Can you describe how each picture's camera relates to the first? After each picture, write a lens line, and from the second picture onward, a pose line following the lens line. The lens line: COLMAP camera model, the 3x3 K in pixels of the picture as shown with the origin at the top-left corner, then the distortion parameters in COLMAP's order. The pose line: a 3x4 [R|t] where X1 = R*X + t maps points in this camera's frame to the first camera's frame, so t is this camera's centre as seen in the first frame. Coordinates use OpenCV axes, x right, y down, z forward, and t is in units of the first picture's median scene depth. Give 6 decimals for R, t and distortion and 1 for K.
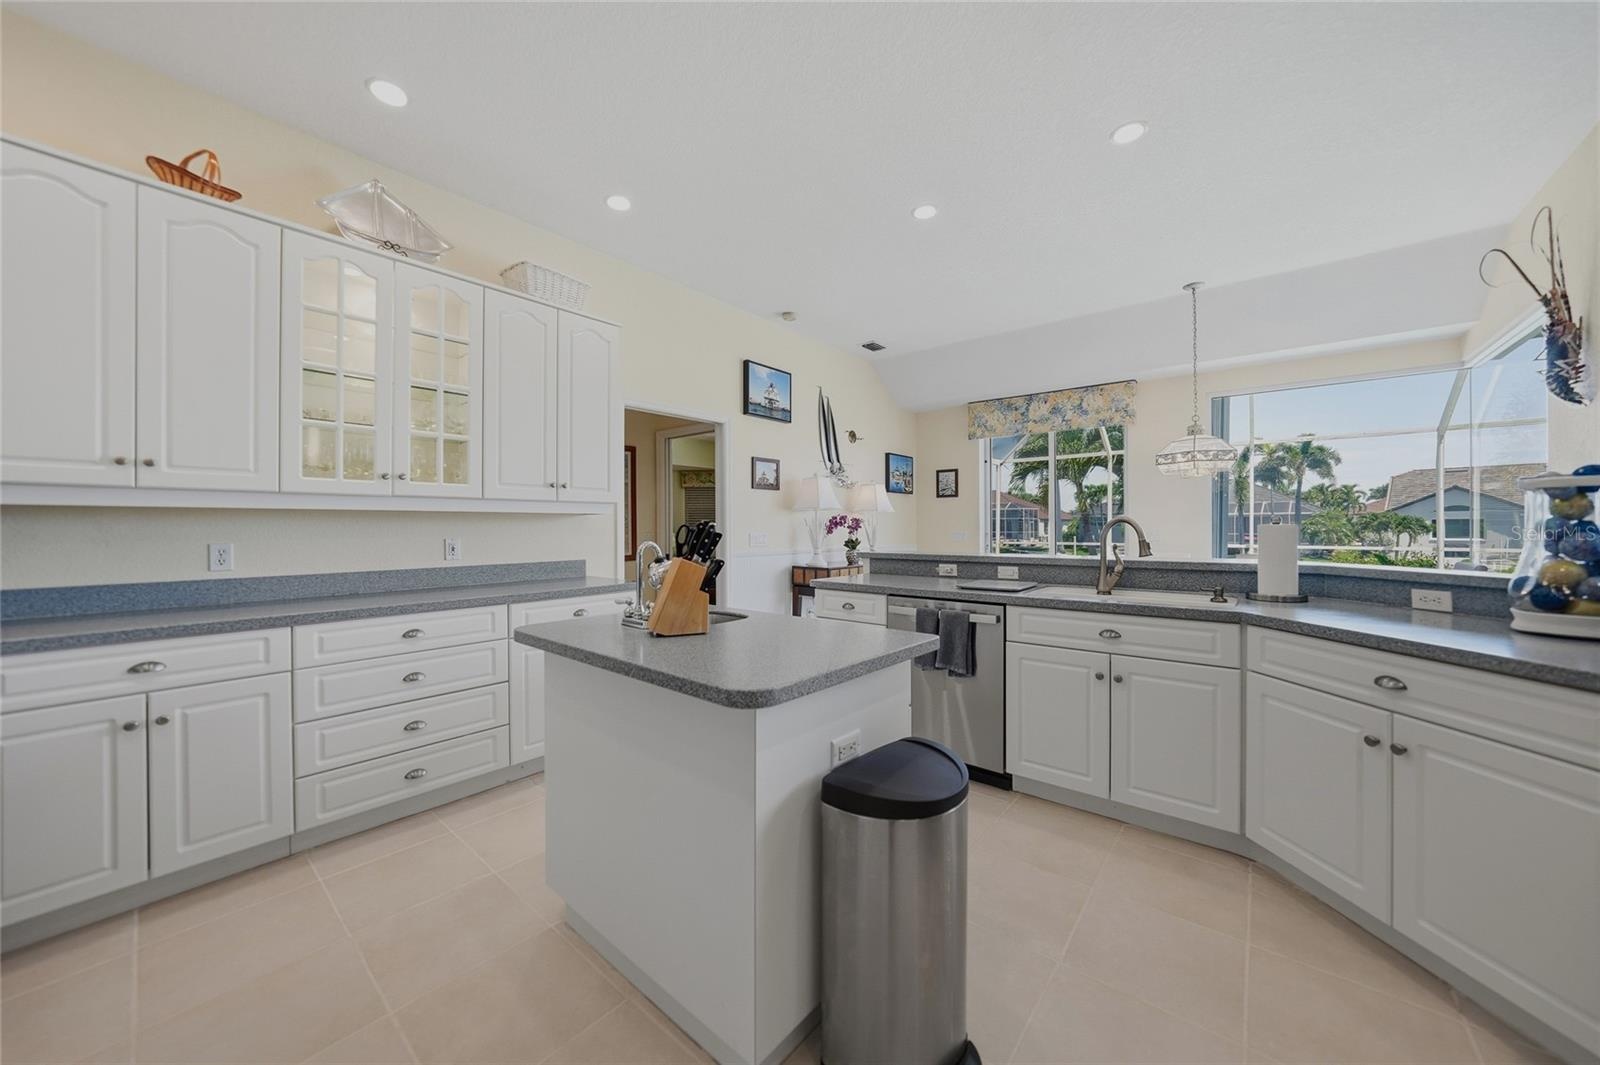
lens RADIAL K [[566.3, 0, 796.6], [0, 566.3, 528.2], [0, 0, 1]] dist [-0.008530, 0.001163]
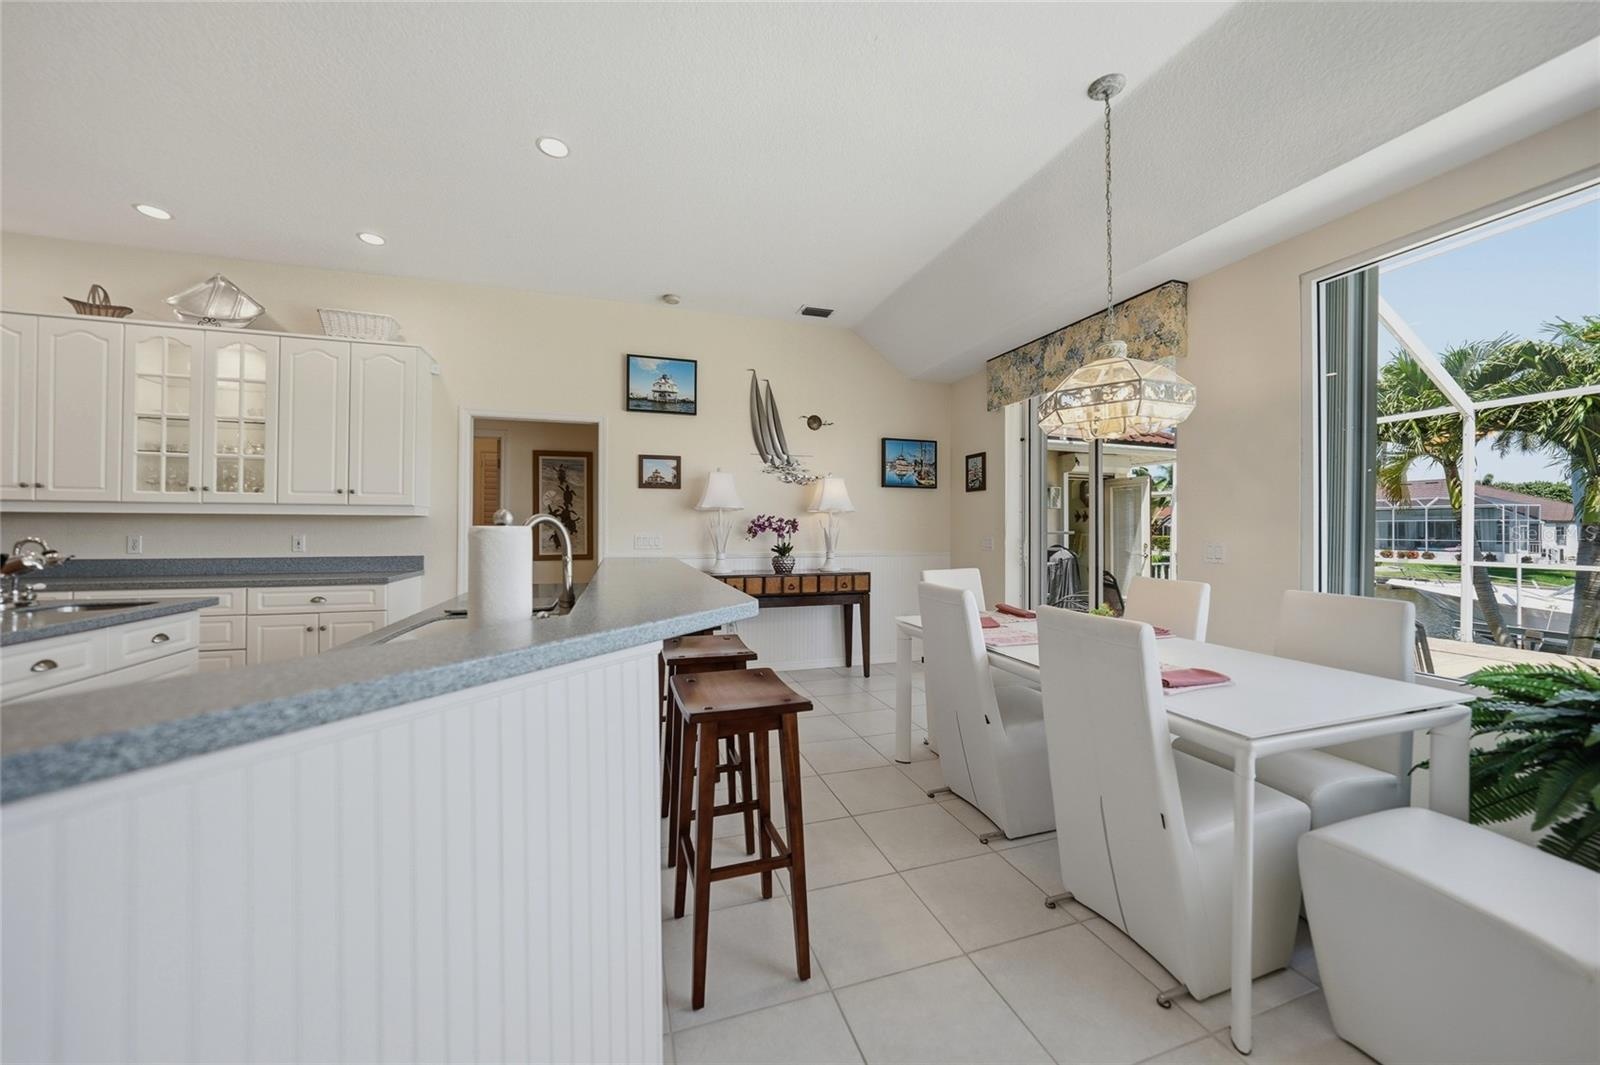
lens RADIAL K [[566.3, 0, 797.2], [0, 566.3, 528.4], [0, 0, 1]] dist [-0.008530, 0.001163]
pose [[0.840361, 0.007932, -0.541969, 0.621340], [-0.009090, 0.999959, 0.000540, -0.004995], [0.541951, 0.004473, 0.840398, 0.322611]]
